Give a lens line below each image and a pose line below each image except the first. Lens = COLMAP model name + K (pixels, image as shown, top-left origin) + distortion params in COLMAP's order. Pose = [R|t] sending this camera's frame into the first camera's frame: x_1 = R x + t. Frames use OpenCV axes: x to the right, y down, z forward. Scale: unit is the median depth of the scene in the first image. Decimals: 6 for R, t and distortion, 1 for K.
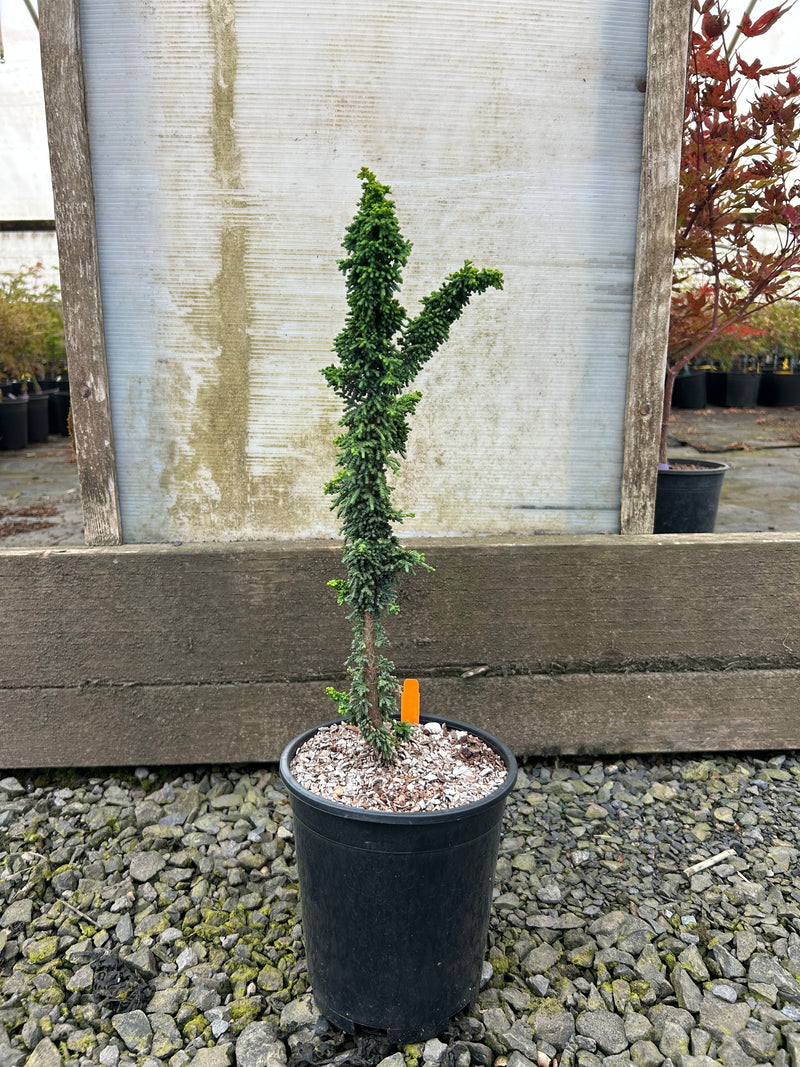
lens RADIAL K [[817.6, 0, 400.0], [0, 817.6, 533.5], [0, 0, 1]] dist [0.066371, -0.068353]
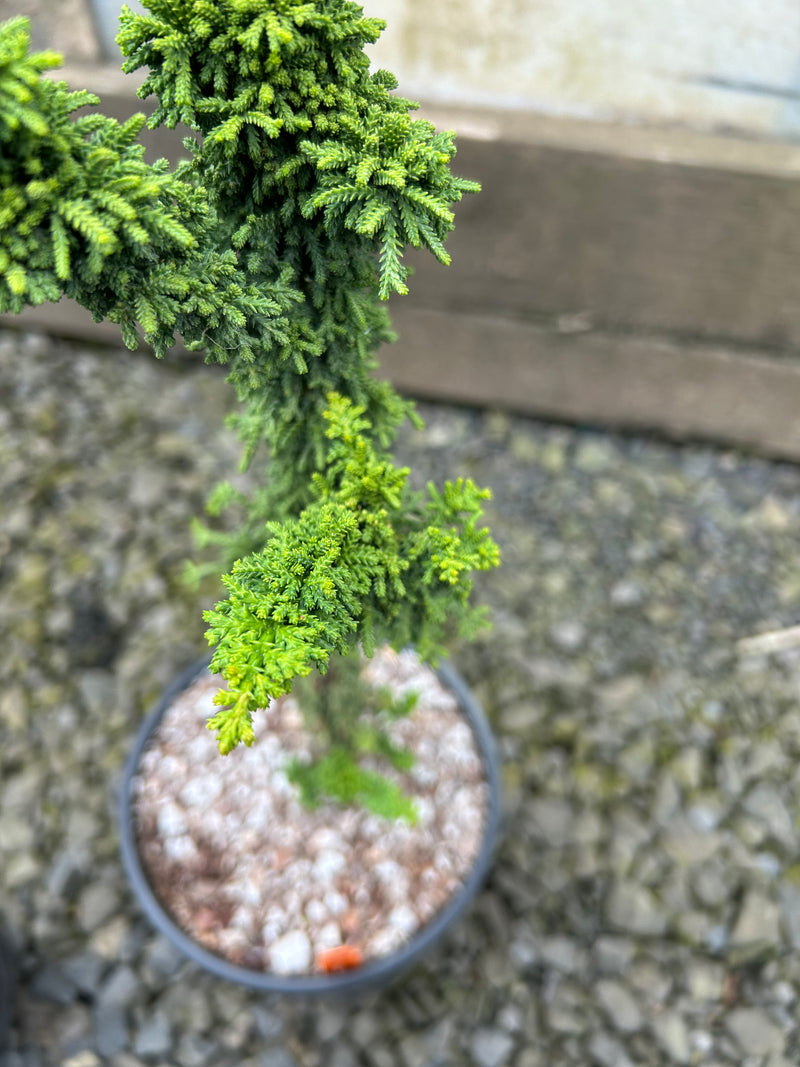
lens RADIAL K [[851.6, 0, 400.0], [0, 851.6, 533.5], [0, 0, 1]] dist [-0.003338, -0.049739]
pose [[0.962597, 0.220261, -0.157776, 0.114280], [-0.068170, 0.760488, 0.645764, -0.178105], [0.262223, -0.610854, 0.747058, 0.313577]]
